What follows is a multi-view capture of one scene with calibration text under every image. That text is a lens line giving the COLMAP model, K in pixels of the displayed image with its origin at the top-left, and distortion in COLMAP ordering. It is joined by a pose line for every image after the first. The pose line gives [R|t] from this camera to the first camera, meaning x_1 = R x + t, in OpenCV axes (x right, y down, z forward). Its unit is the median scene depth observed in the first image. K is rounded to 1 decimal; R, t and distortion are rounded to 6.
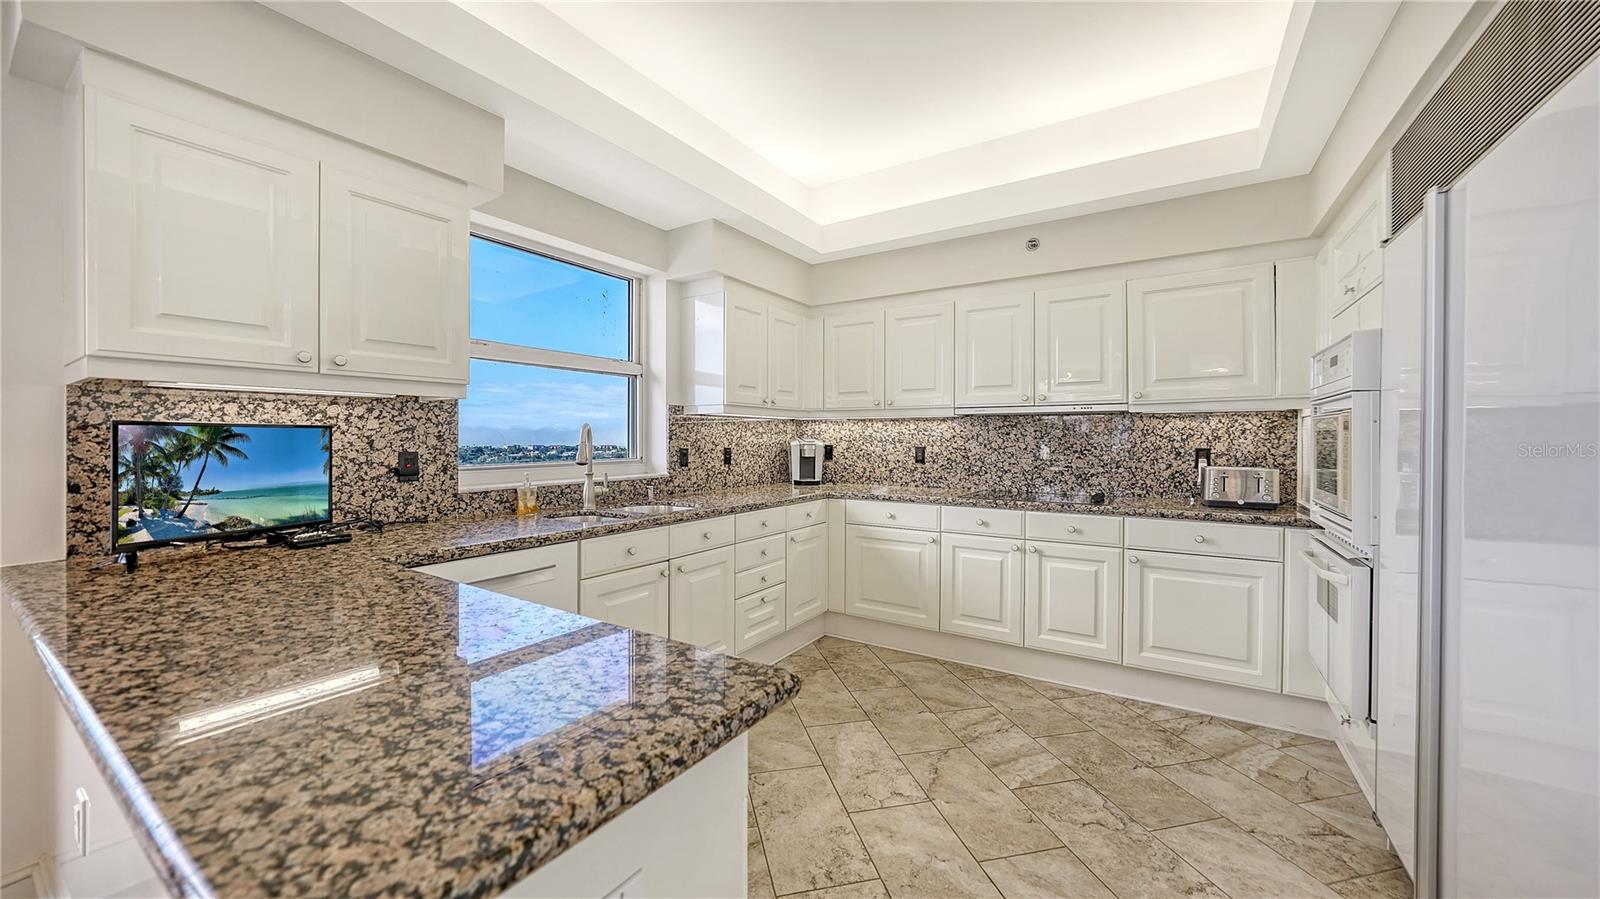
lens RADIAL K [[590.5, 0, 772.2], [0, 590.5, 434.2], [0, 0, 1]] dist [-0.005941, 0.000256]
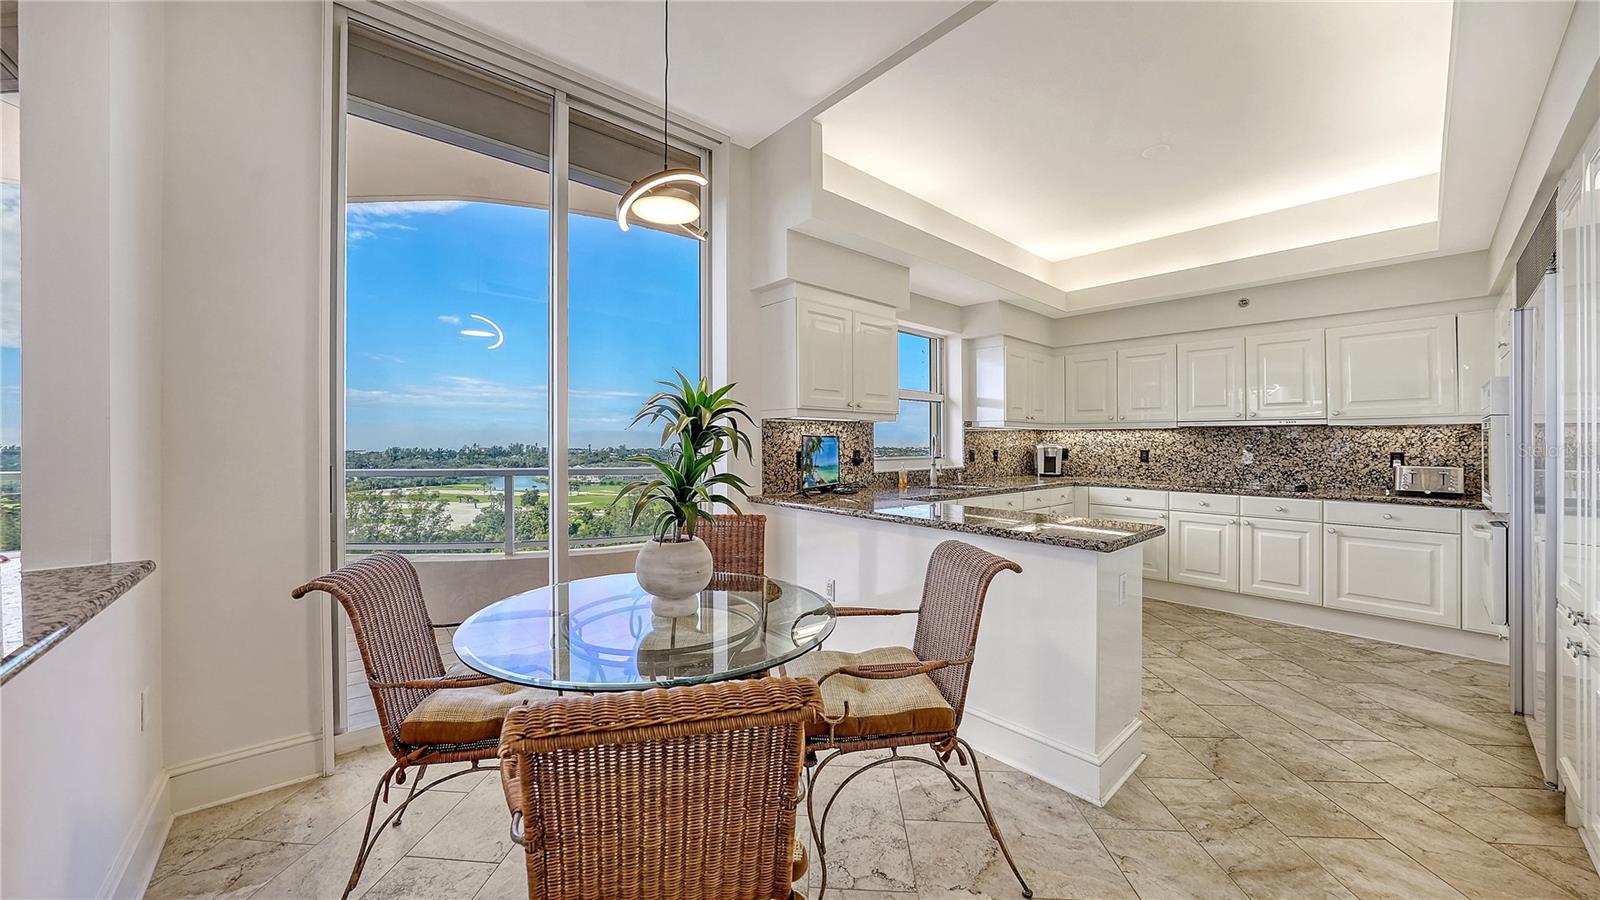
lens RADIAL K [[571.7, 0, 783.1], [0, 571.7, 432.5], [0, 0, 1]] dist [0.000318, 0.002062]
pose [[0.970204, -0.000027, -0.242291, -0.306642], [-0.002597, 0.999941, -0.010507, -0.003632], [0.242277, 0.010824, 0.970147, -0.609759]]
